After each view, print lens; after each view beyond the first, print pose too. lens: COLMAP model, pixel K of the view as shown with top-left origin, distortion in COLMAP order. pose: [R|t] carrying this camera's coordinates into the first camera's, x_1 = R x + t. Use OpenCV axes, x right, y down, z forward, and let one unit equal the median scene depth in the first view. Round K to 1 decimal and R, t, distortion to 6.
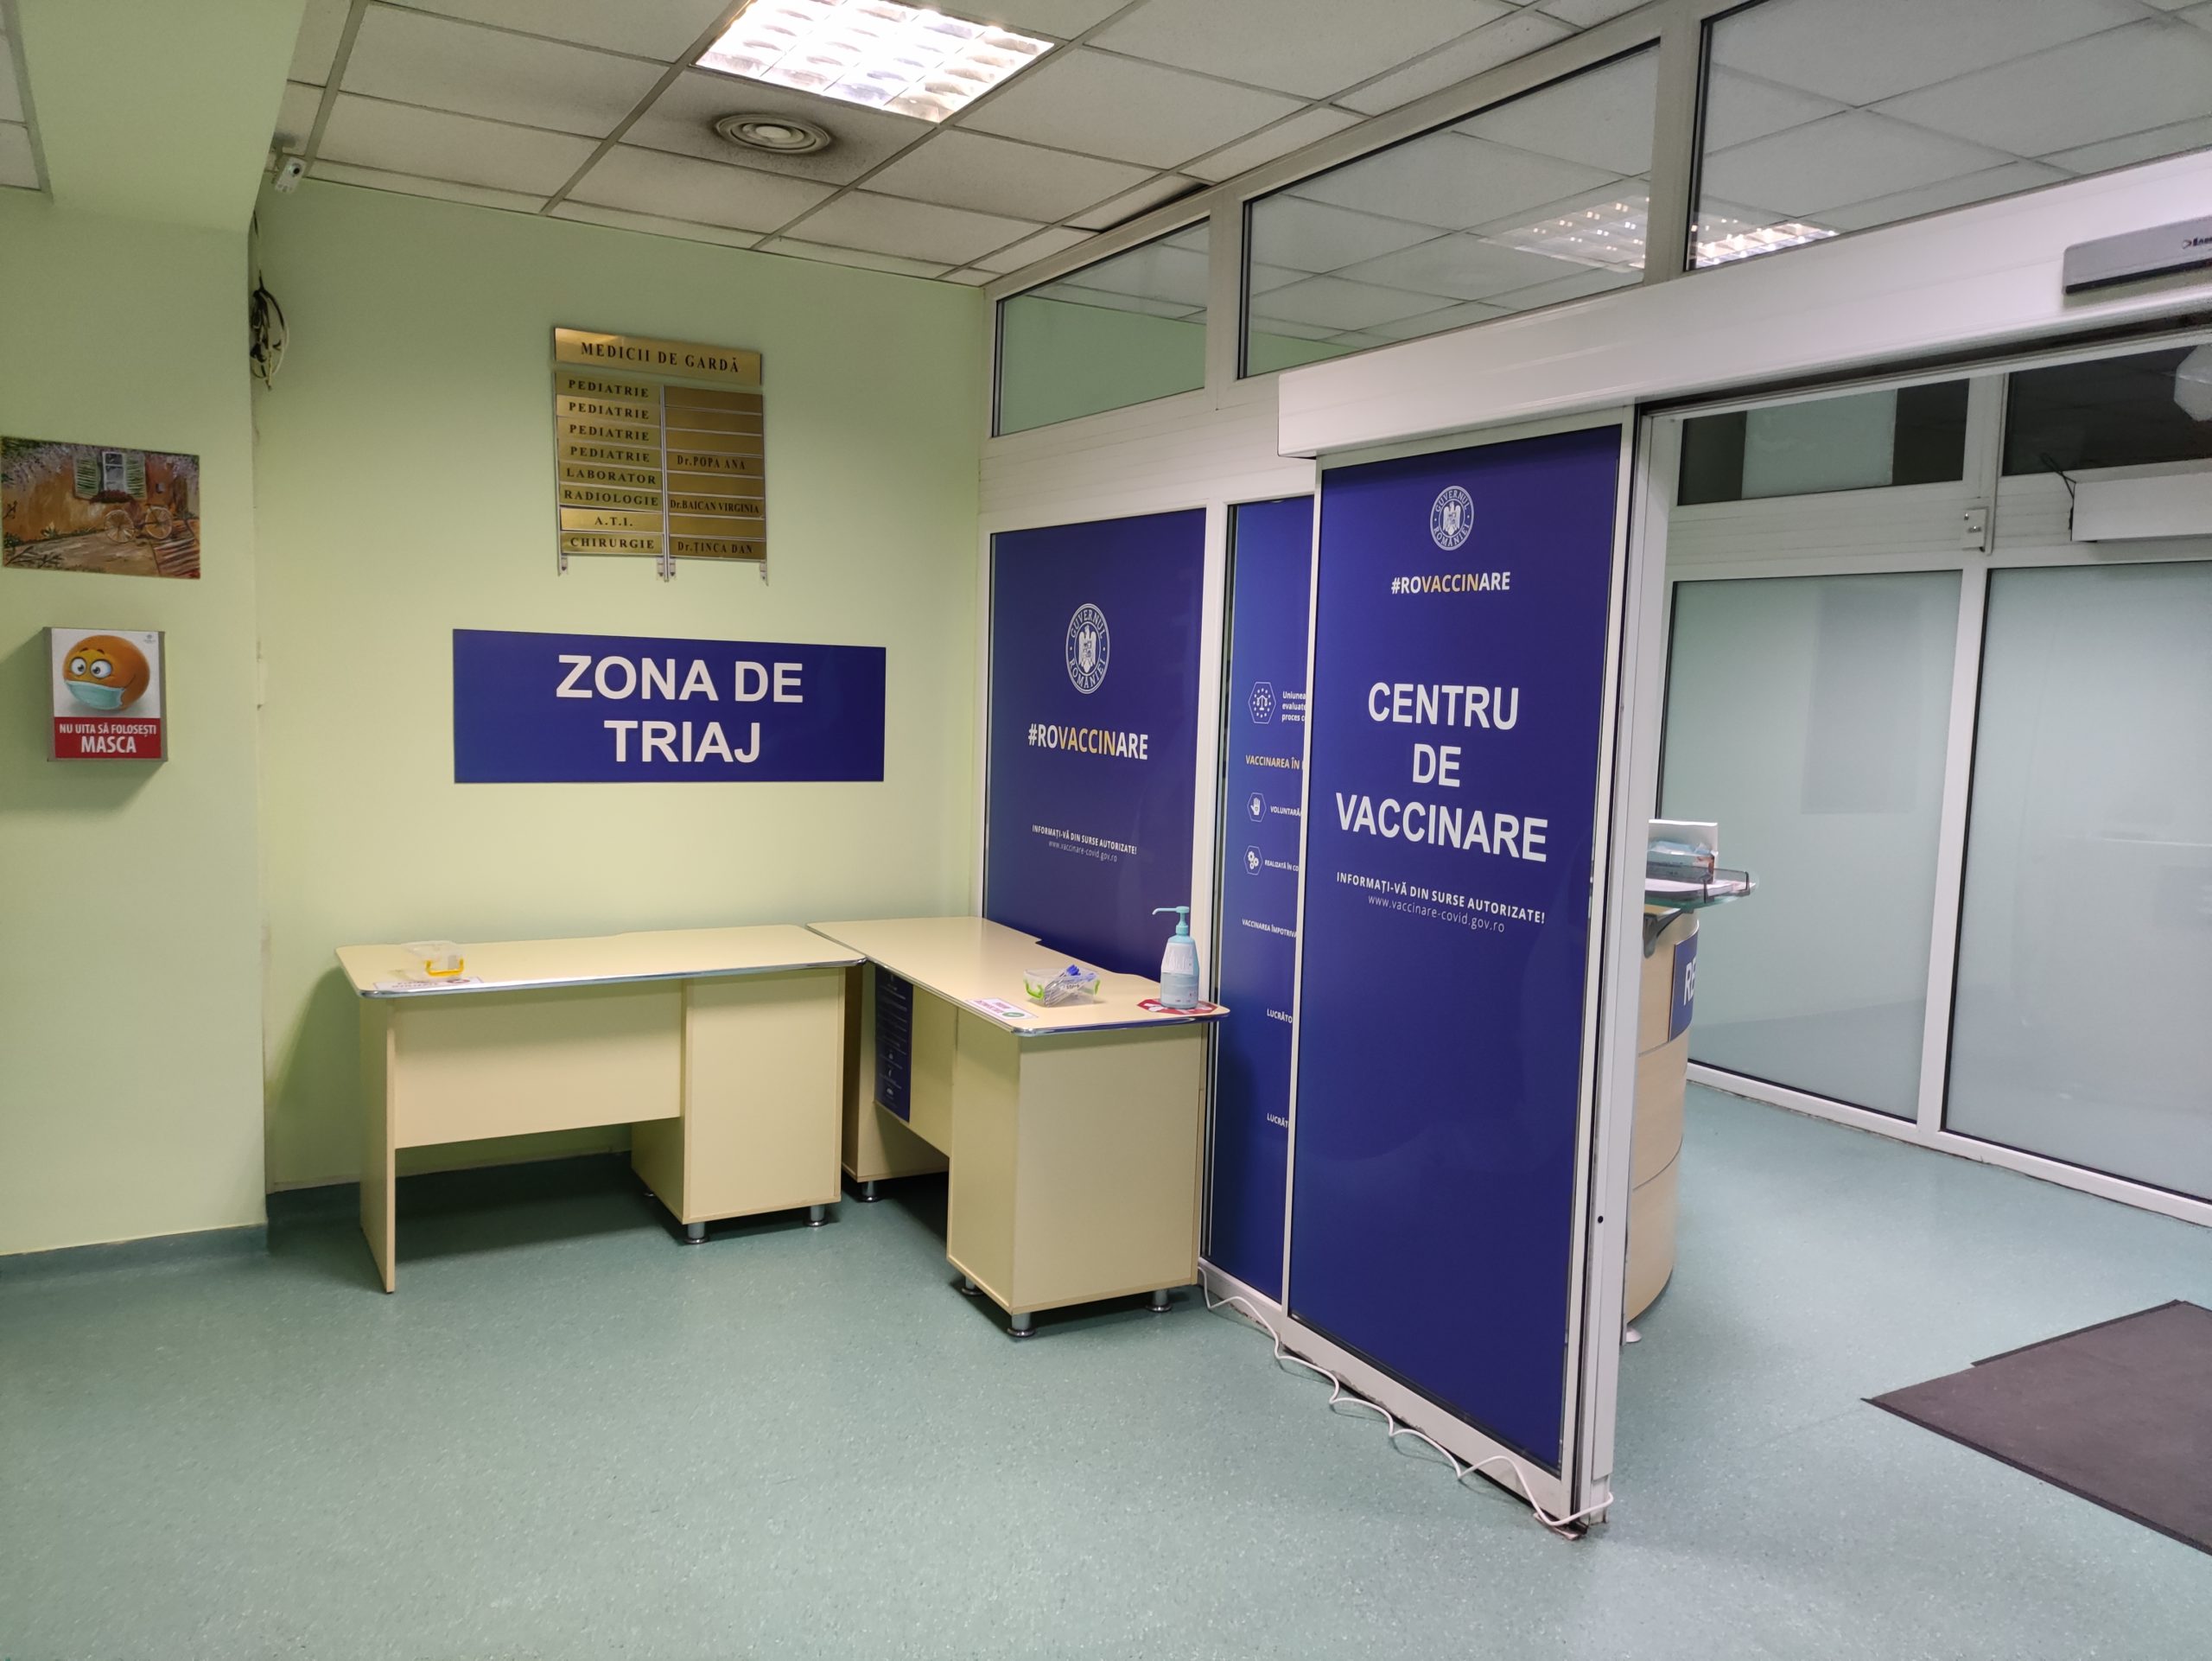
lens RADIAL K [[1626.0, 0, 1012.4], [0, 1626.0, 801.7], [0, 0, 1]] dist [0.027389, -0.025749]
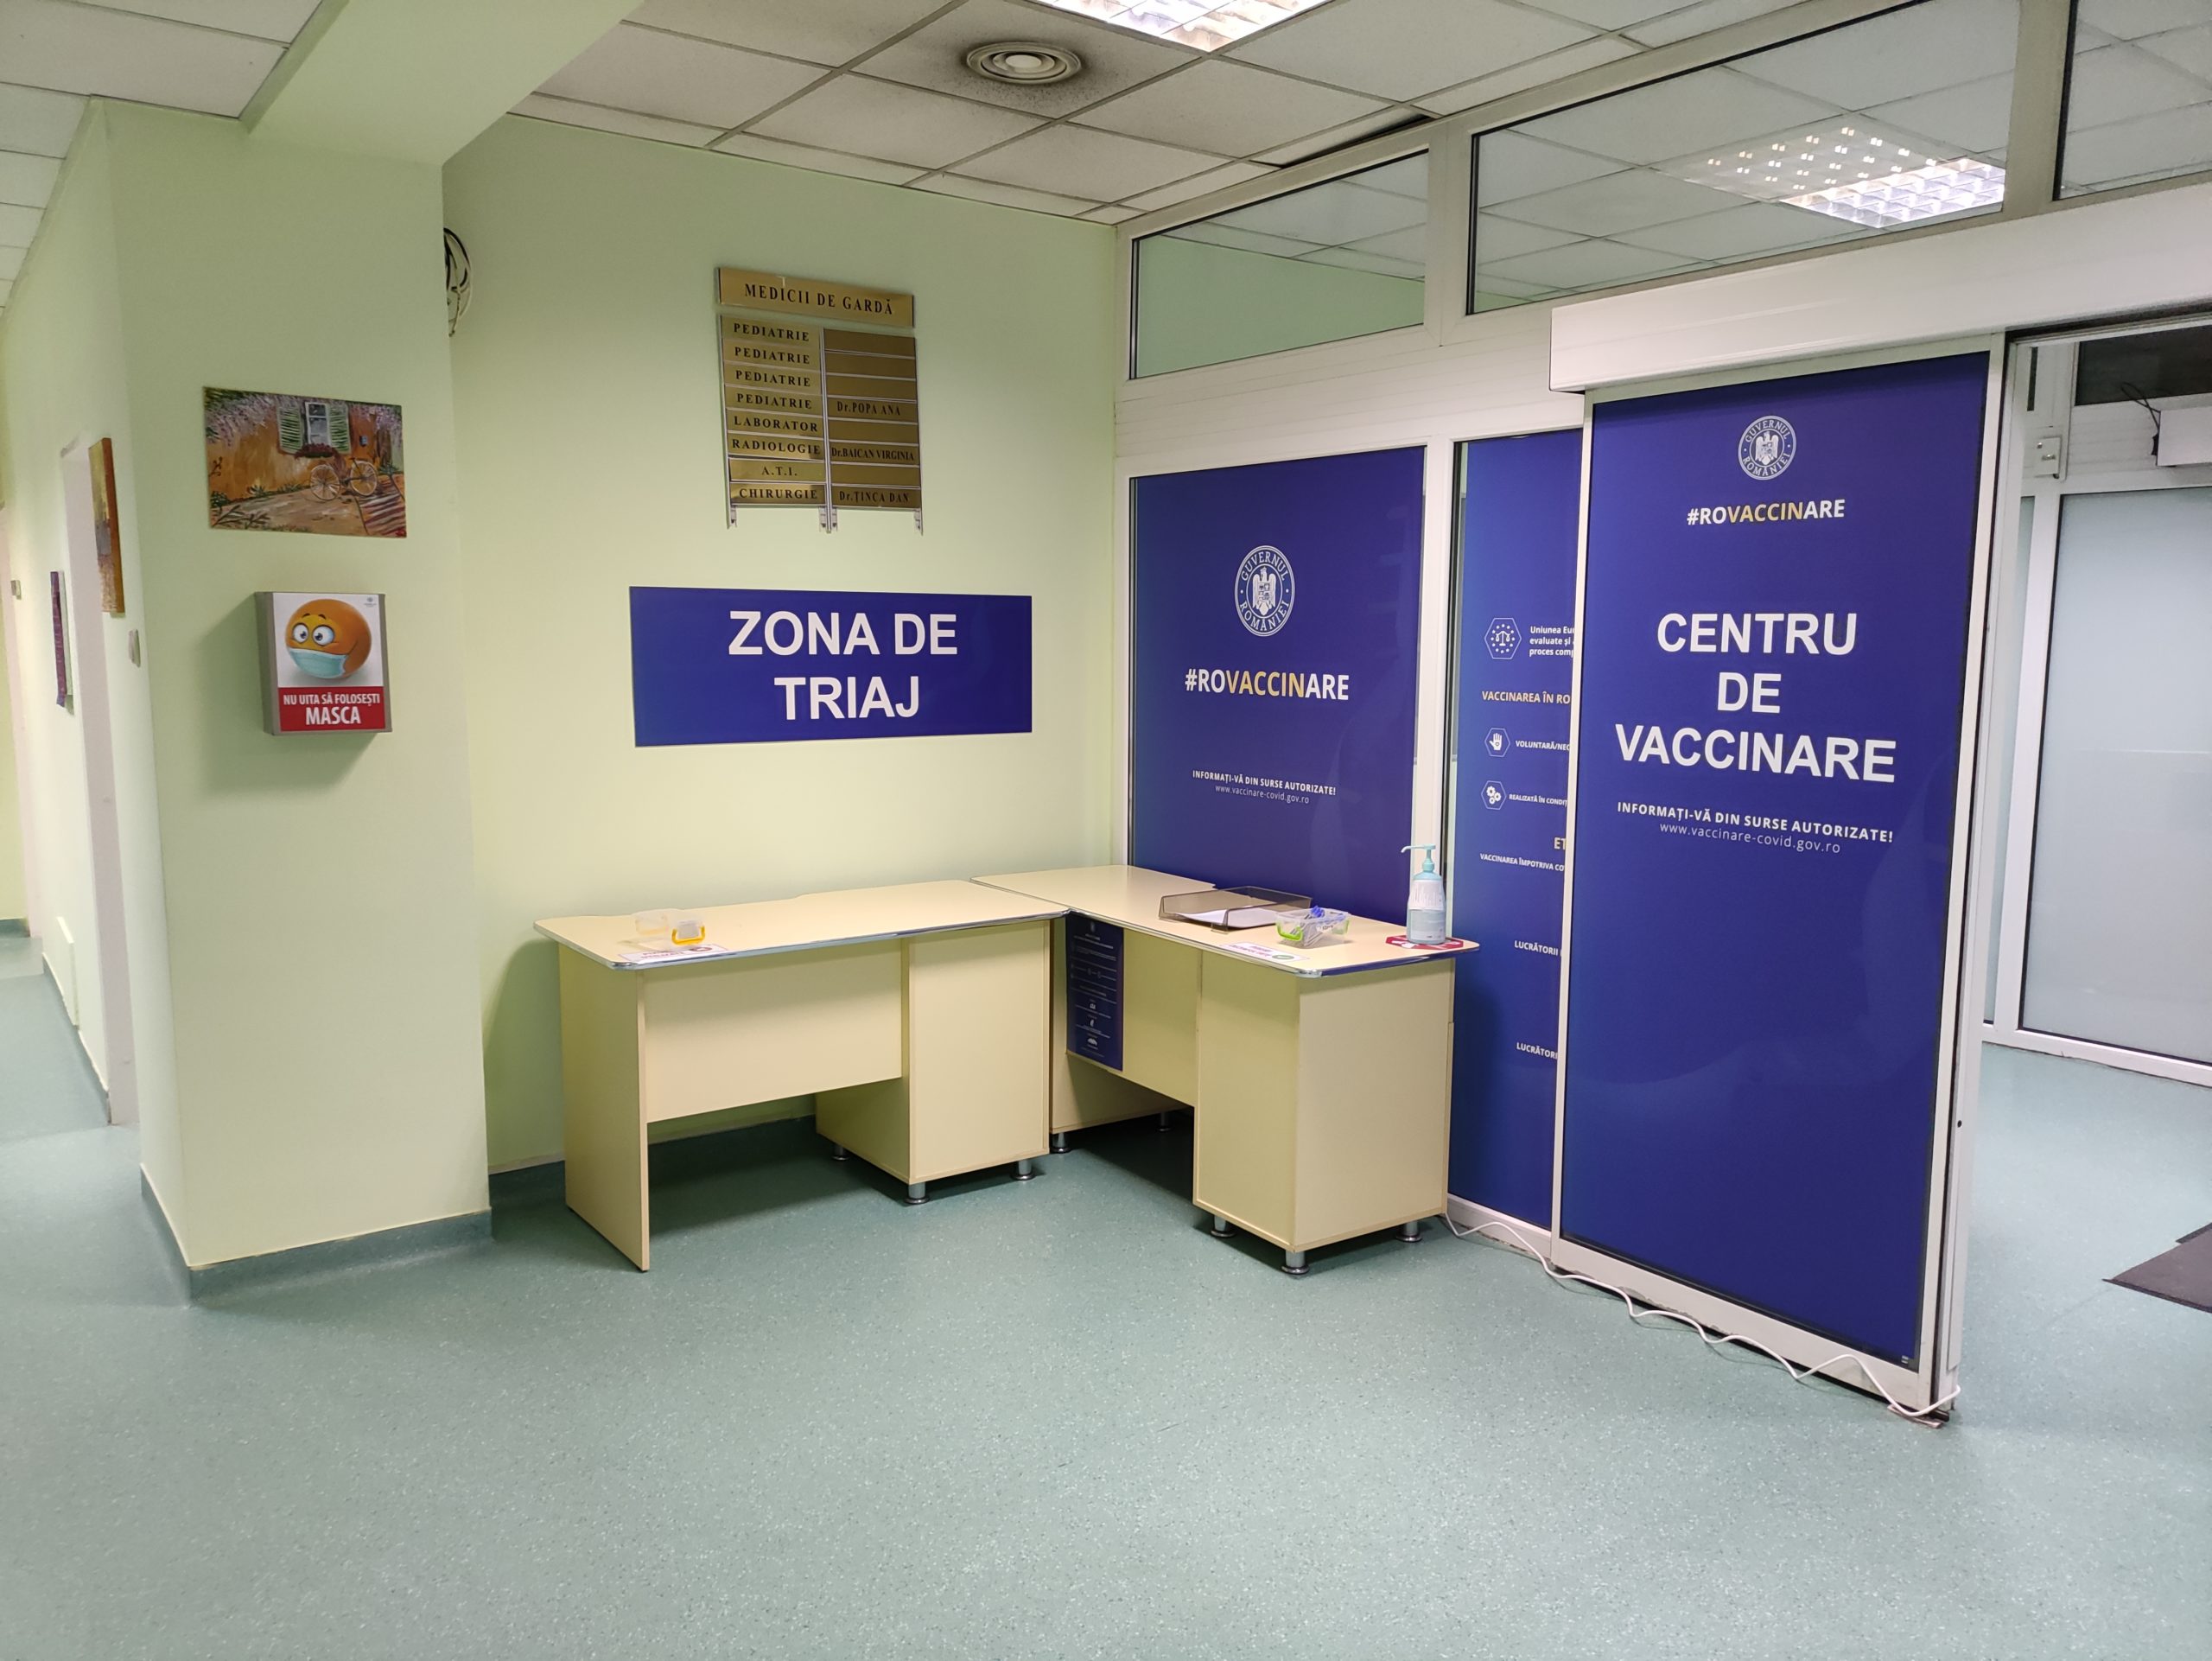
lens RADIAL K [[1626.0, 0, 1012.7], [0, 1626.0, 810.6], [0, 0, 1]] dist [0.027389, -0.025749]
pose [[0.994535, -0.037163, 0.097563, -0.248138], [0.033833, 0.998794, 0.035566, -0.000524], [-0.098767, -0.032071, 0.994594, 0.022035]]
